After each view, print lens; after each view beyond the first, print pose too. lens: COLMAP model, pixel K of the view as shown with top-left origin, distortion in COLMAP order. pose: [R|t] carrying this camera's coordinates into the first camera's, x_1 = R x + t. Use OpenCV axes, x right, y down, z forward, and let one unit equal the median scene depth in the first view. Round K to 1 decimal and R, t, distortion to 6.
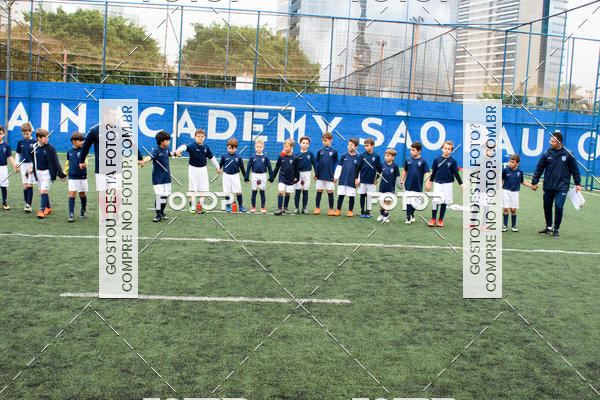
lens RADIAL K [[731.7, 0, 300.0], [0, 731.7, 200.0], [0, 0, 1]] dist [-0.197669, 0.190005]
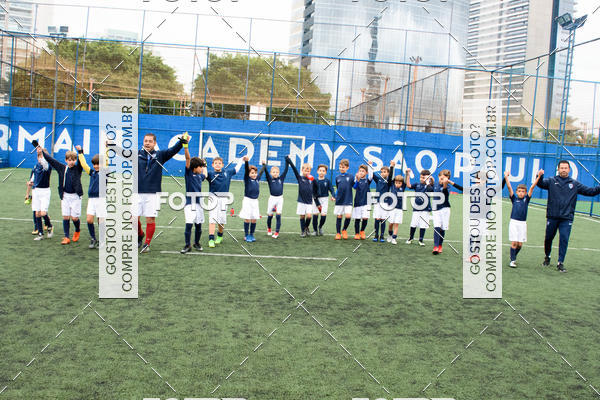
lens RADIAL K [[731.7, 0, 300.0], [0, 731.7, 200.0], [0, 0, 1]] dist [-0.197669, 0.190005]
pose [[0.999811, 0.013903, -0.013624, 0.001659], [-0.014399, 0.999211, -0.037002, 0.014572], [0.013099, 0.037191, 0.999222, -0.138434]]
